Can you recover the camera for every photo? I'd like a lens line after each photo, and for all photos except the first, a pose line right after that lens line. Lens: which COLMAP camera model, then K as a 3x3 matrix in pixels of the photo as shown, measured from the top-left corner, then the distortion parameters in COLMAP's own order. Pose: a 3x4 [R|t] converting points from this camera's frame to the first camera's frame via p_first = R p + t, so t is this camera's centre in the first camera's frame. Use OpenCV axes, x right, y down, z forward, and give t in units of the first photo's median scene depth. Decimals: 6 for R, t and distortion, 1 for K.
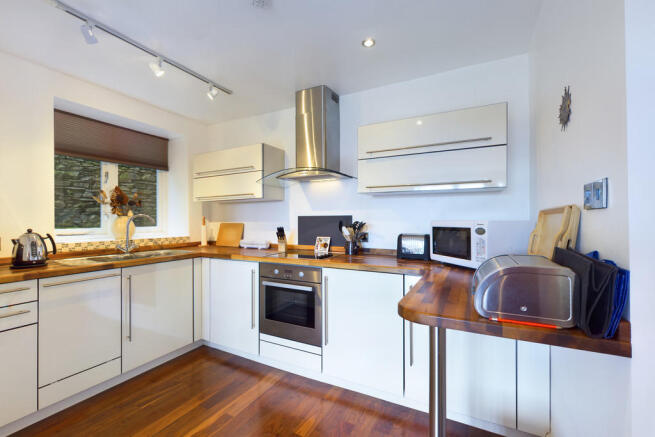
lens RADIAL K [[286.3, 0, 319.5], [0, 286.3, 220.1], [0, 0, 1]] dist [0.000484, 0.000160]
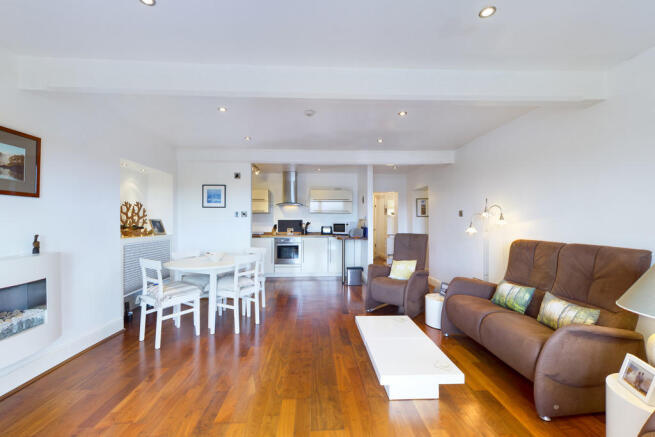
lens RADIAL K [[278.3, 0, 329.8], [0, 278.3, 218.7], [0, 0, 1]] dist [0.002980, 0.000296]
pose [[0.852052, 0.007924, 0.523397, -1.086006], [-0.002136, 0.999930, -0.011662, 0.002479], [-0.523452, 0.008819, 0.852009, -1.410551]]
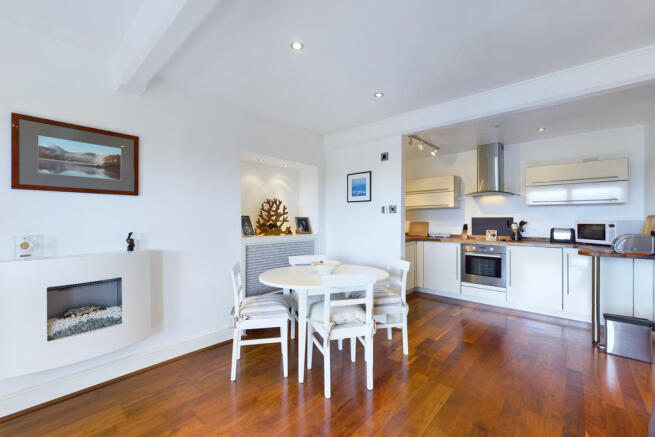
lens RADIAL K [[280.1, 0, 327.5], [0, 280.1, 218.5], [0, 0, 1]] dist [0.001198, 0.000401]
pose [[0.972127, 0.002526, -0.234442, -0.595115], [-0.003734, 0.999982, -0.004711, 0.002979], [0.234426, 0.005456, 0.972119, -0.898799]]
